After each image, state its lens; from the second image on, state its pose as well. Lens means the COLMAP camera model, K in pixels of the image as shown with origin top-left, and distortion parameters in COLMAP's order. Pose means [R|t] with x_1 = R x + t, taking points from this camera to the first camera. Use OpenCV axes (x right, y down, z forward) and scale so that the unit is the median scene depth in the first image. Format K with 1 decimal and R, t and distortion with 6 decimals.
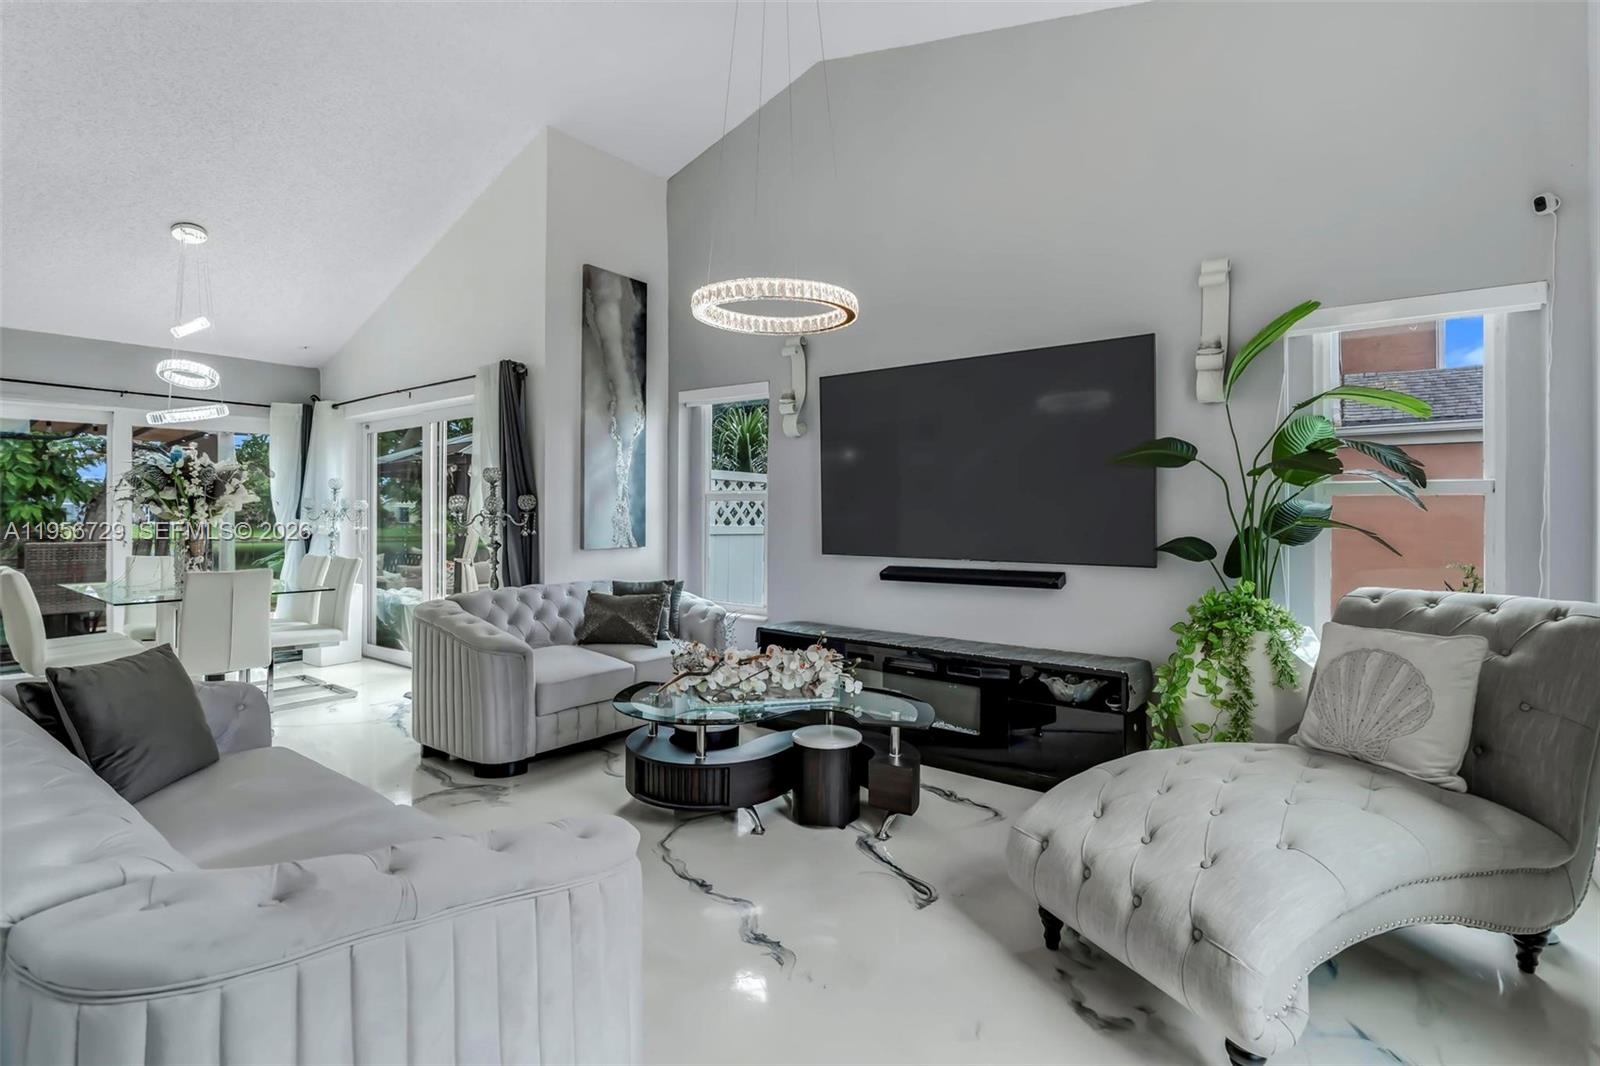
lens RADIAL K [[775.3, 0, 800.0], [0, 775.3, 533.0], [0, 0, 1]] dist [-0.072753, 0.000066]
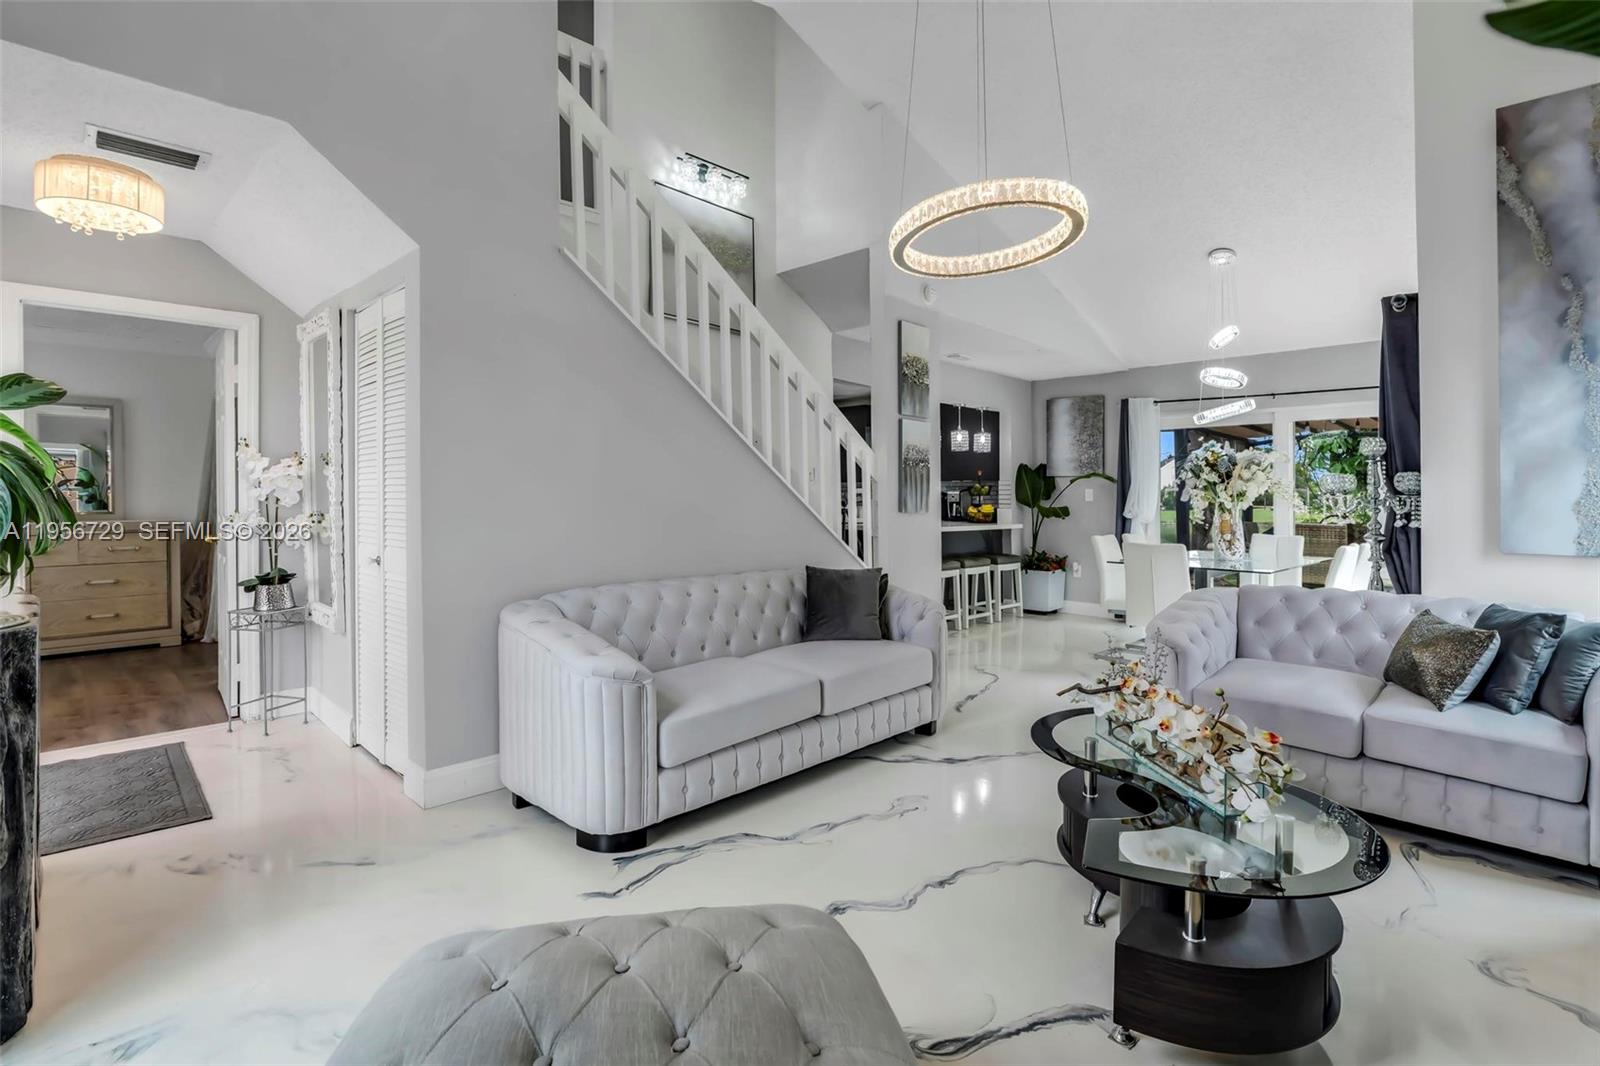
lens RADIAL K [[754.1, 0, 804.7], [0, 754.1, 484.8], [0, 0, 1]] dist [0.099625, 0.000179]
pose [[-0.129613, -0.021076, -0.991341, 0.479351], [-0.016459, 0.999682, -0.019101, -0.012206], [0.991428, 0.013841, -0.129919, 0.513626]]
